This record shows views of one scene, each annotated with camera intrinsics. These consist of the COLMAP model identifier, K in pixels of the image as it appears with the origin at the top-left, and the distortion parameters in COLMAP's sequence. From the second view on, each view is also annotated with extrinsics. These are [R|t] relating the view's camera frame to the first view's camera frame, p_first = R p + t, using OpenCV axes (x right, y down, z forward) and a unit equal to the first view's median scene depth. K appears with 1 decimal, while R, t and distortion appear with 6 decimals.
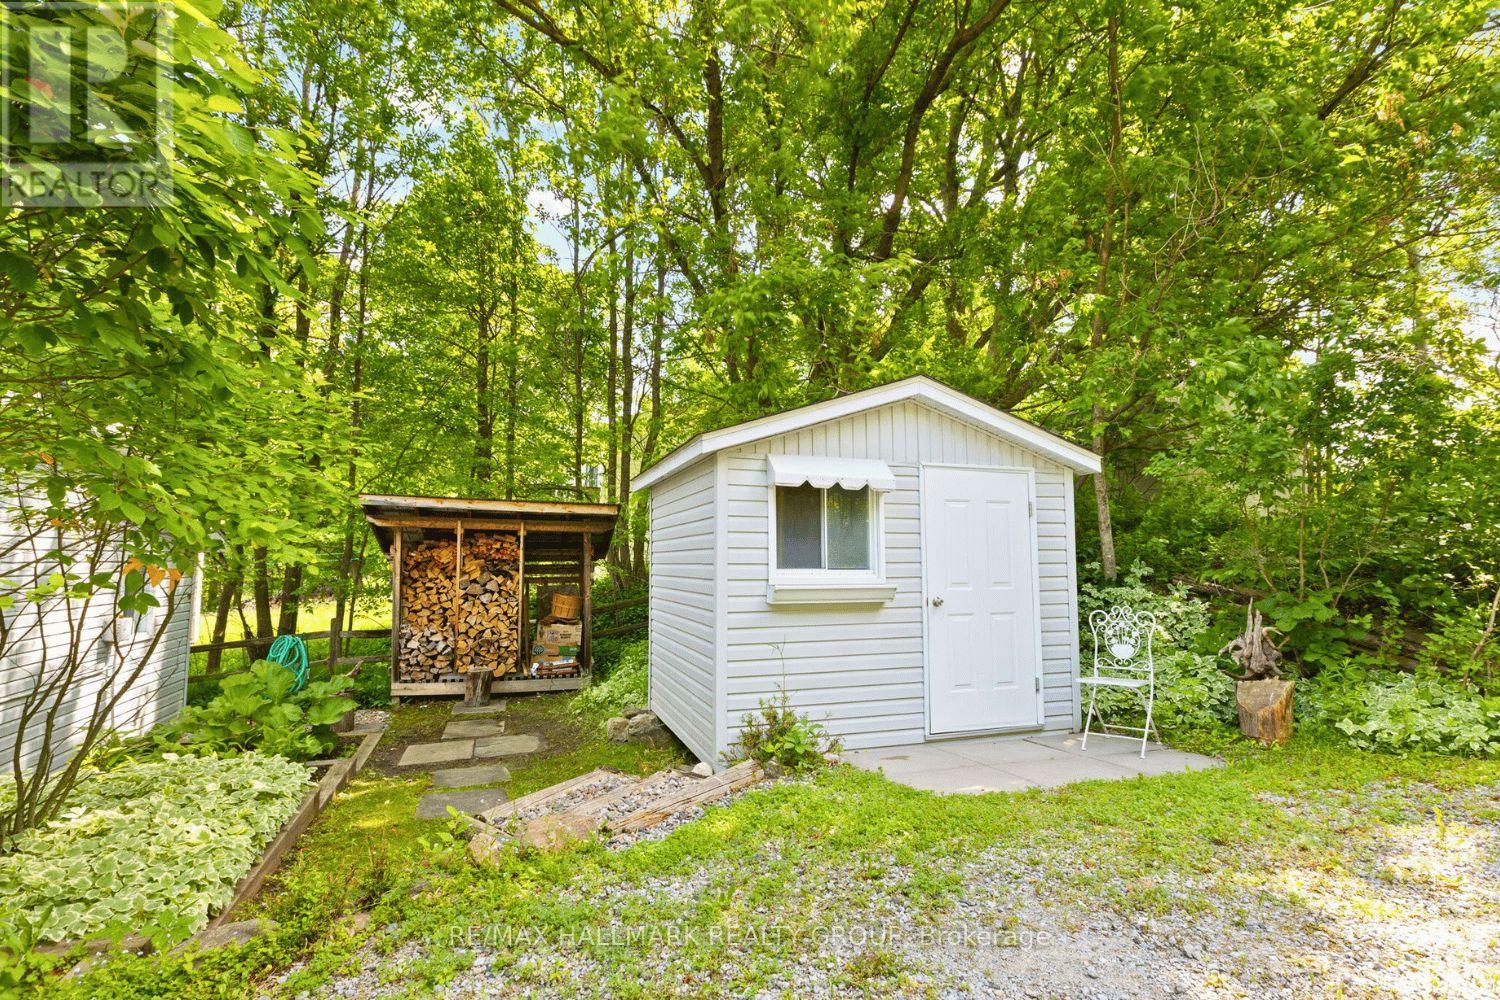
lens RADIAL K [[648.5, 0, 750.0], [0, 648.5, 500.0], [0, 0, 1]] dist [-0.003485, -0.000511]
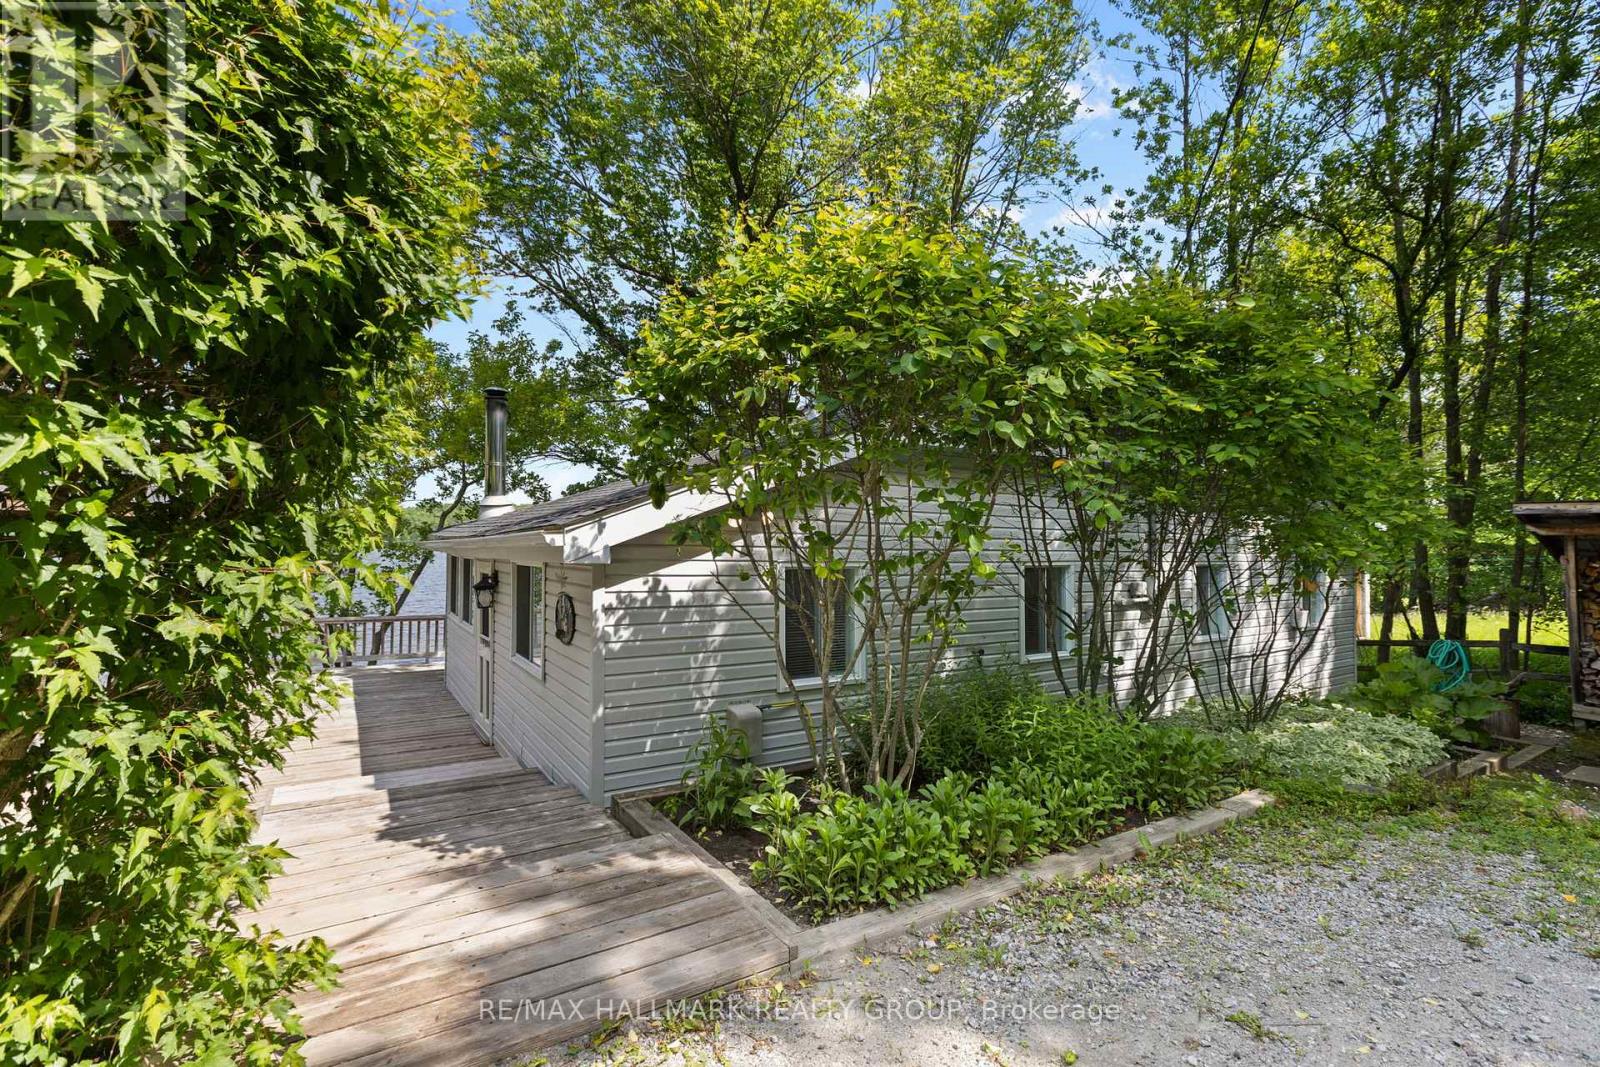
lens RADIAL K [[783.5, 0, 796.7], [0, 783.5, 557.3], [0, 0, 1]] dist [0.083611, -0.000017]
pose [[0.240956, 0.009685, -0.970488, 0.343167], [0.085959, 0.995808, 0.031280, -0.058412], [0.966722, -0.090959, 0.239113, -0.340180]]
